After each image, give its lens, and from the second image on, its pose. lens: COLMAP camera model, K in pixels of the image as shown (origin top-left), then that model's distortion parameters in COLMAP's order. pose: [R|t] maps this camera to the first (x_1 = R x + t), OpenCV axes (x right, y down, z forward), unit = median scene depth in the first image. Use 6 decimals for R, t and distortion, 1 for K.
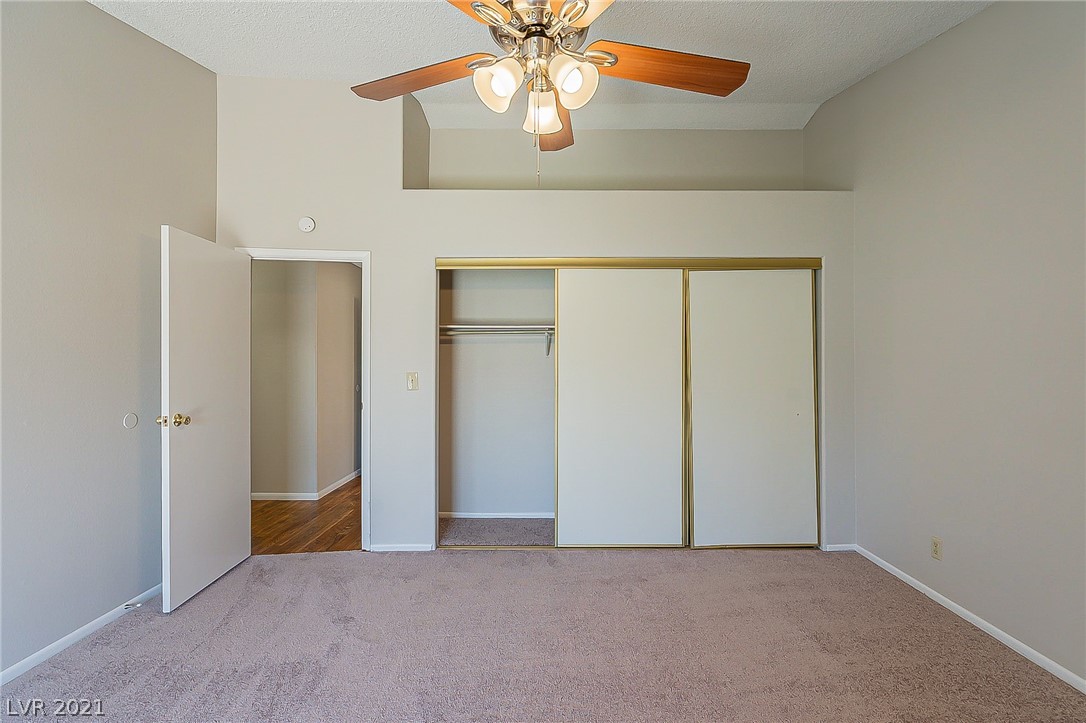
lens RADIAL K [[507.3, 0, 546.4], [0, 507.3, 365.1], [0, 0, 1]] dist [-0.000238, -0.000376]
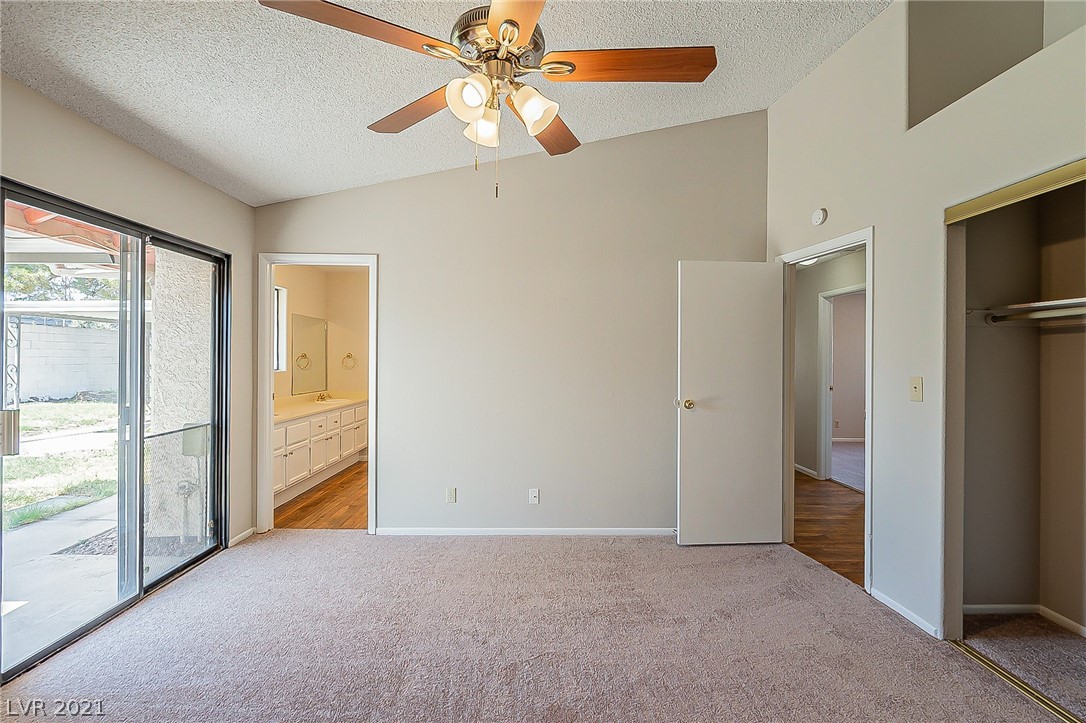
lens RADIAL K [[506.1, 0, 543.0], [0, 506.1, 361.5], [0, 0, 1]] dist [0.003746, 0.000371]
pose [[0.004261, 0.004026, -0.999983, 0.493791], [-0.012024, 0.999920, 0.003974, -0.004255], [0.999919, 0.012007, 0.004309, 0.501603]]
